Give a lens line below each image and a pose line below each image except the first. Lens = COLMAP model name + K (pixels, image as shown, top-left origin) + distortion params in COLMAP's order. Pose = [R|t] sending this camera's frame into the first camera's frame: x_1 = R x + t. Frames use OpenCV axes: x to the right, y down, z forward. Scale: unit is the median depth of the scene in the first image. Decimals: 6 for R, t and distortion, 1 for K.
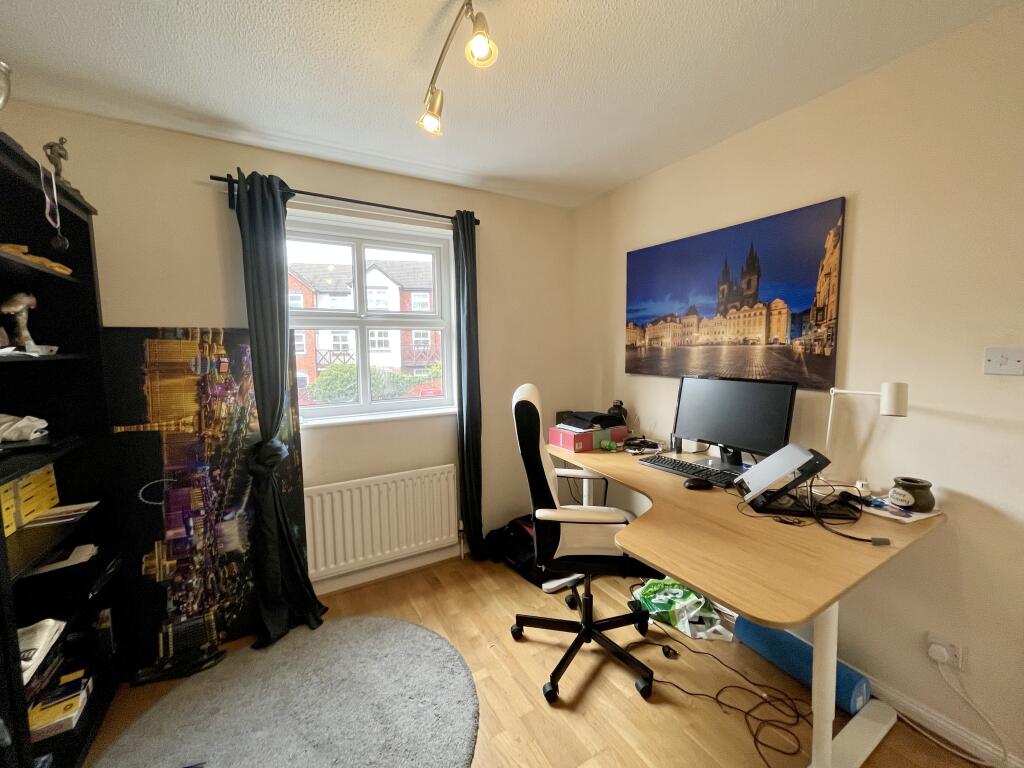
lens RADIAL K [[413.9, 0, 511.2], [0, 413.9, 379.9], [0, 0, 1]] dist [-0.000460, -0.000129]
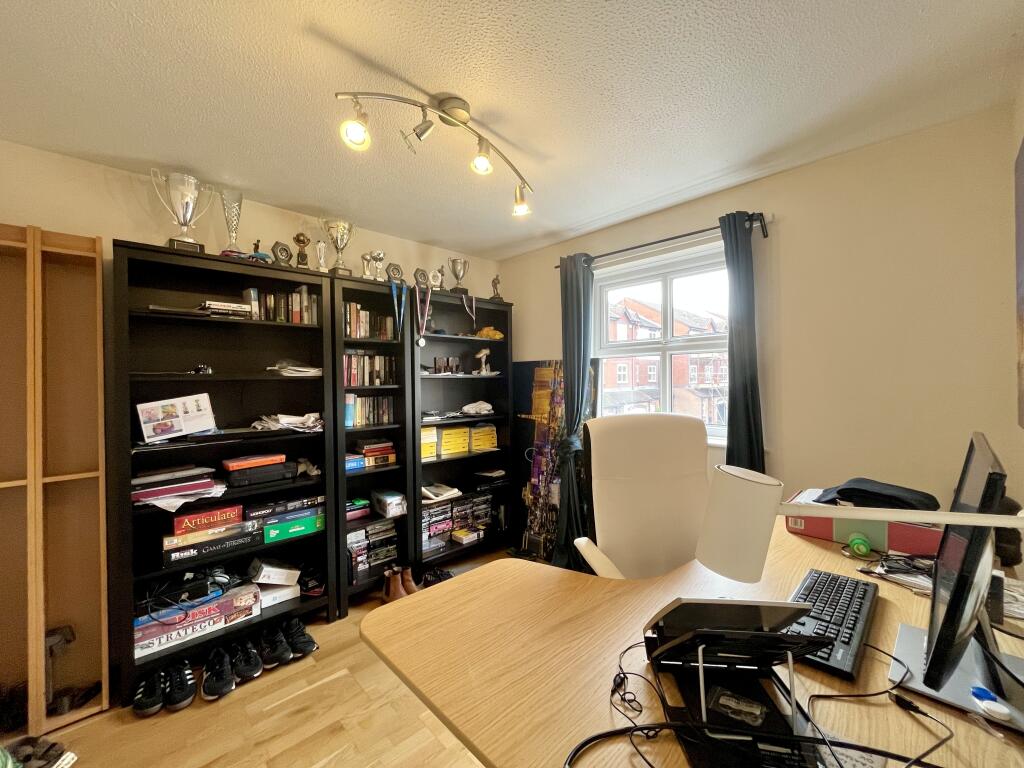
lens RADIAL K [[413.9, 0, 510.8], [0, 413.9, 382.7], [0, 0, 1]] dist [-0.000460, -0.000129]
pose [[0.222742, 0.022901, -0.974609, 0.809814], [-0.073297, 0.997288, 0.006683, -0.036445], [0.972118, 0.069948, 0.223816, 0.489155]]
